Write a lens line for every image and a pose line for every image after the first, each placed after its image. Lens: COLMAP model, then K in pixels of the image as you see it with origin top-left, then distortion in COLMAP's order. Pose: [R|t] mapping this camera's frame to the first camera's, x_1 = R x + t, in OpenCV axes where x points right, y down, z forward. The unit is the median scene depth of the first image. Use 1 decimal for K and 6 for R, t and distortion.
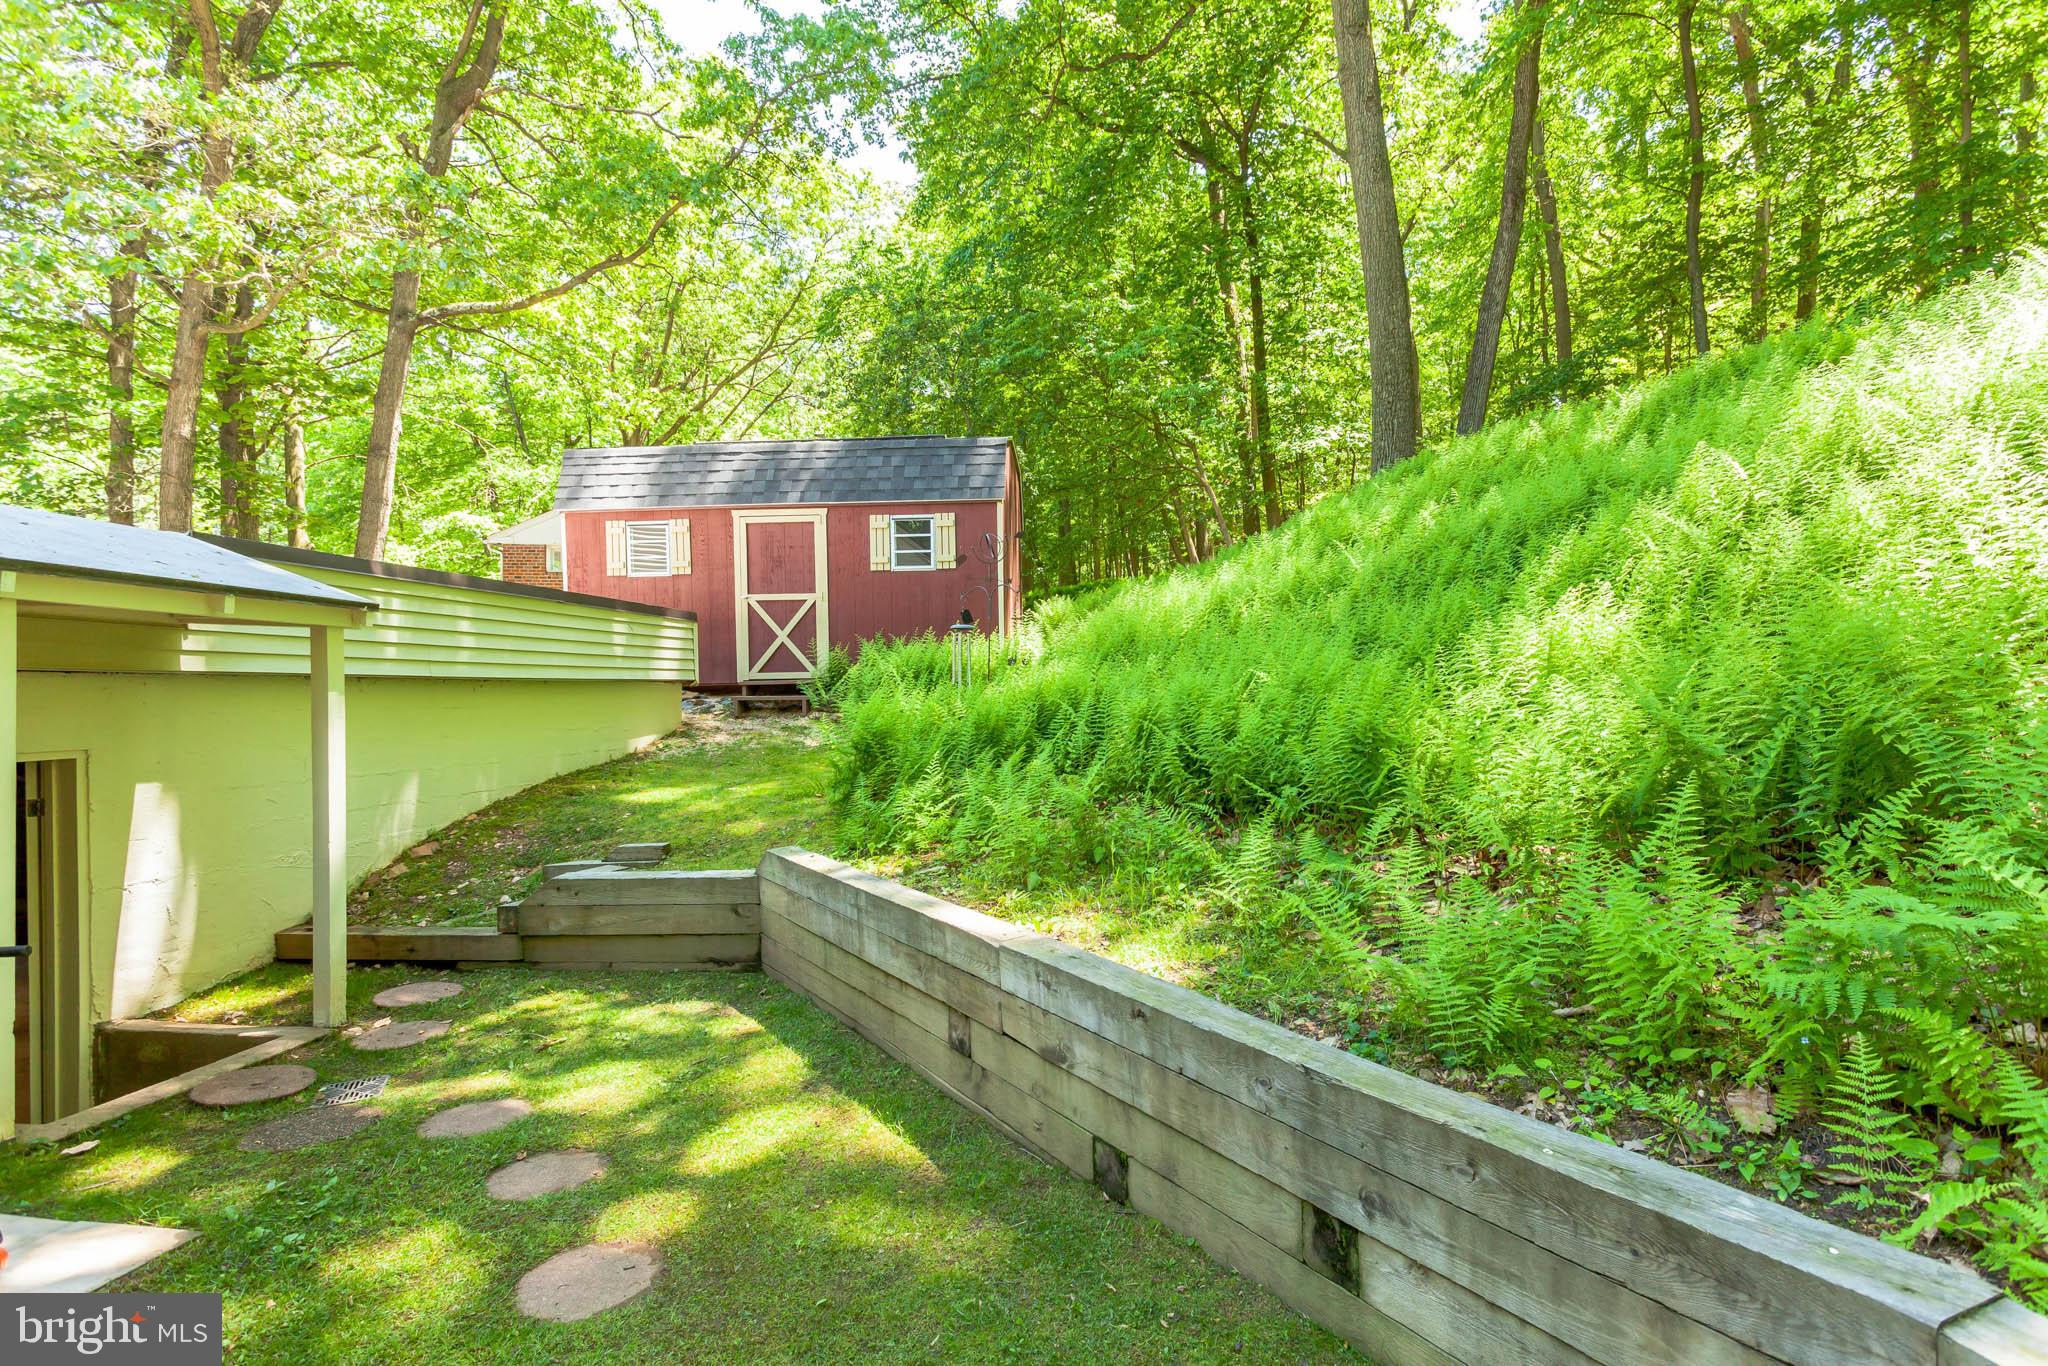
lens RADIAL K [[972.8, 0, 1023.9], [0, 972.8, 691.3], [0, 0, 1]] dist [0.000064, 0.000076]
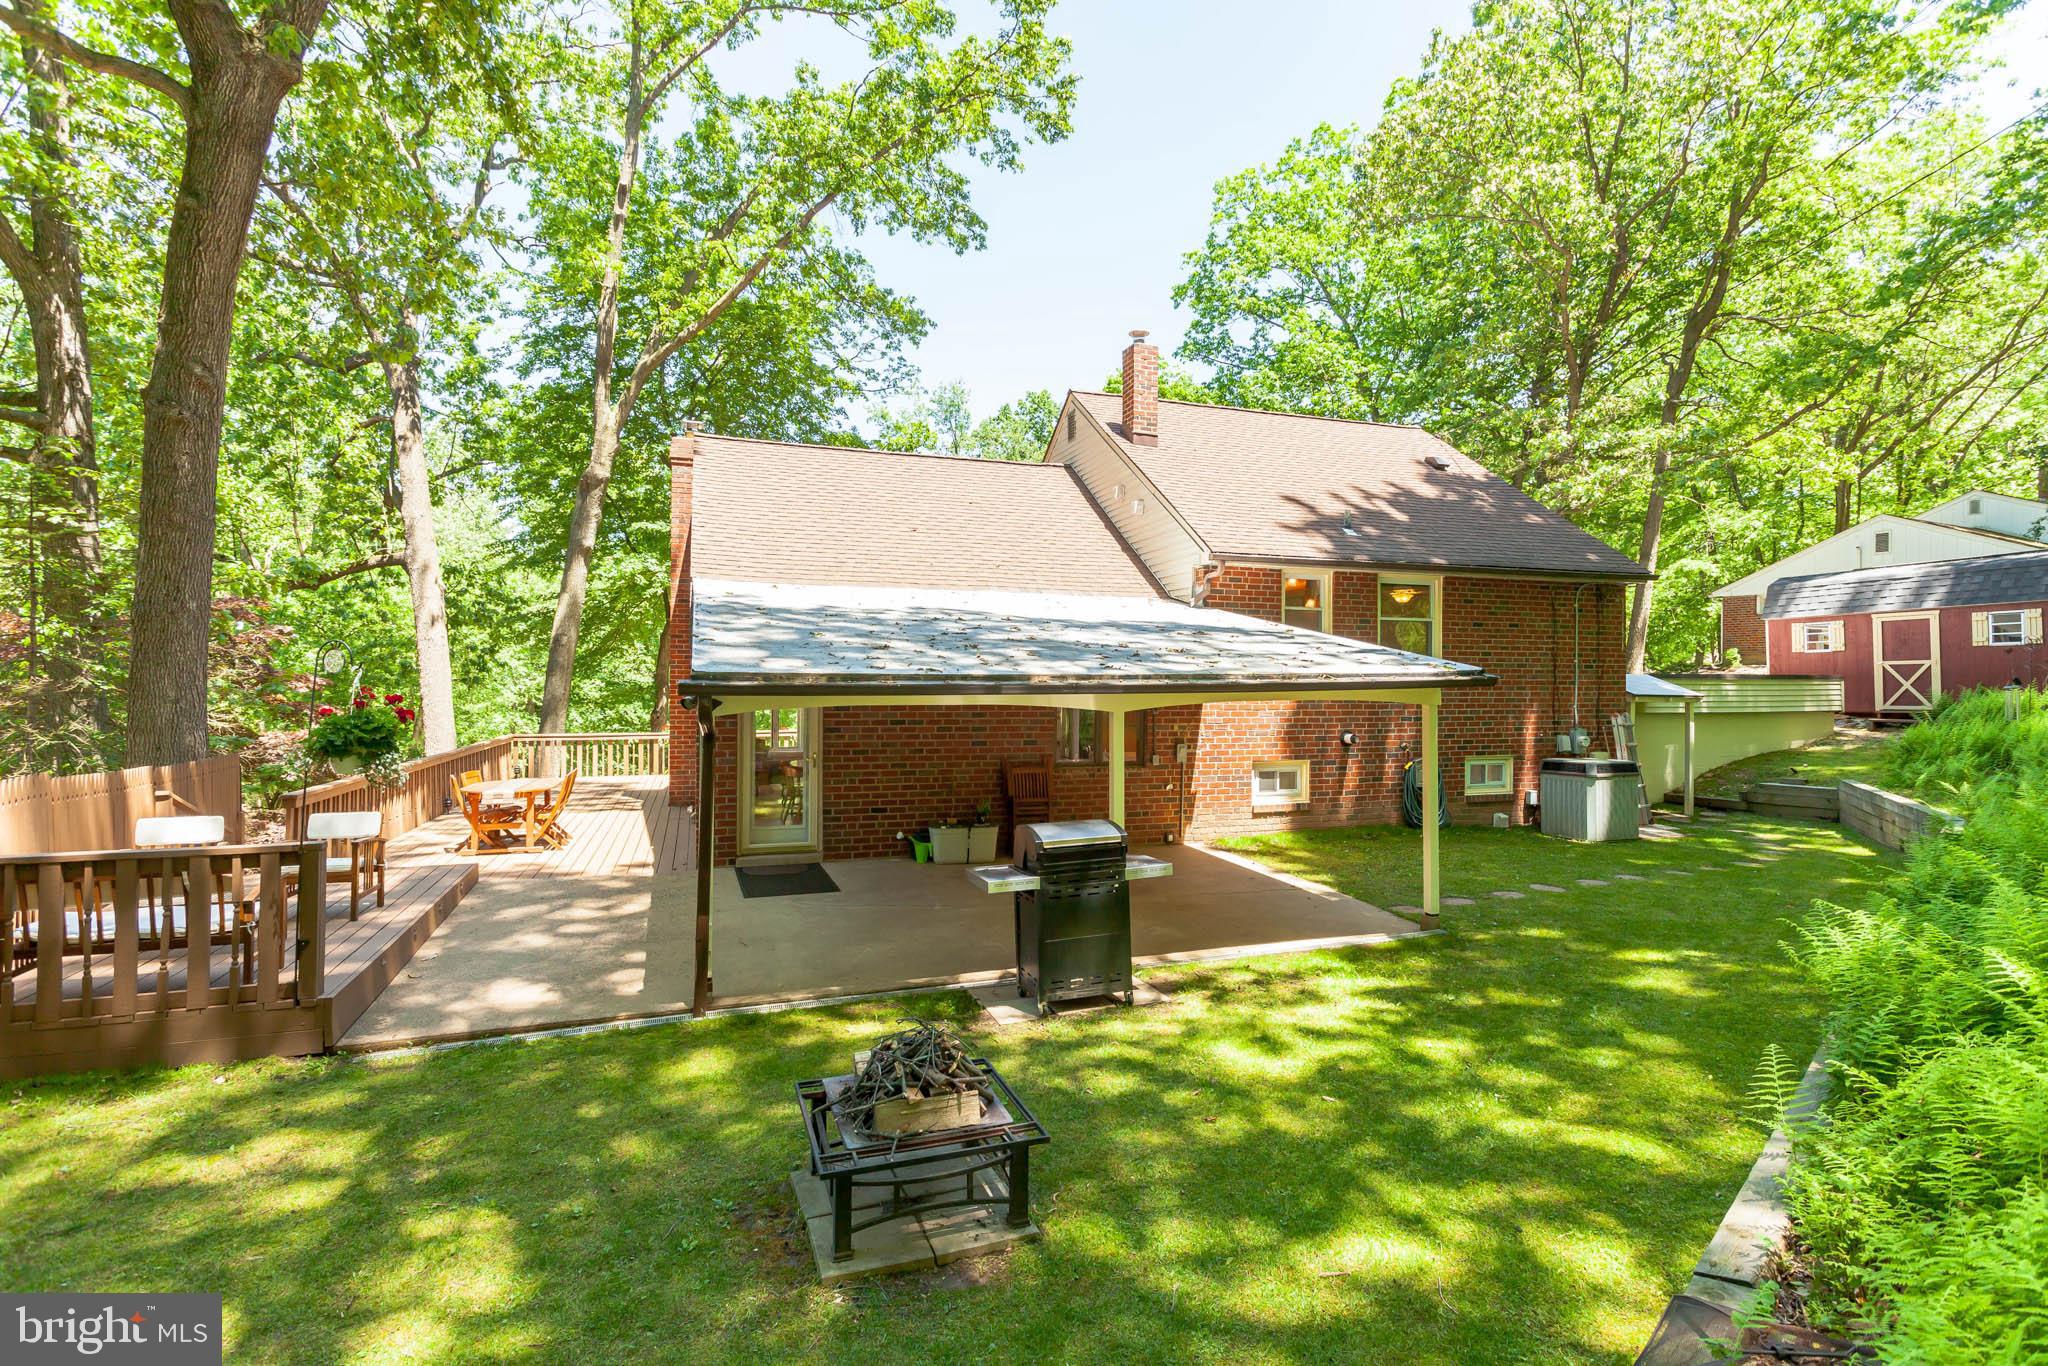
lens RADIAL K [[995.6, 0, 1034.2], [0, 995.6, 676.1], [0, 0, 1]] dist [-0.026010, 0.000796]
pose [[0.465244, 0.010328, -0.885122, 0.566535], [-0.009964, 0.999930, 0.006430, -0.068499], [0.885127, 0.005827, 0.465314, -1.185495]]
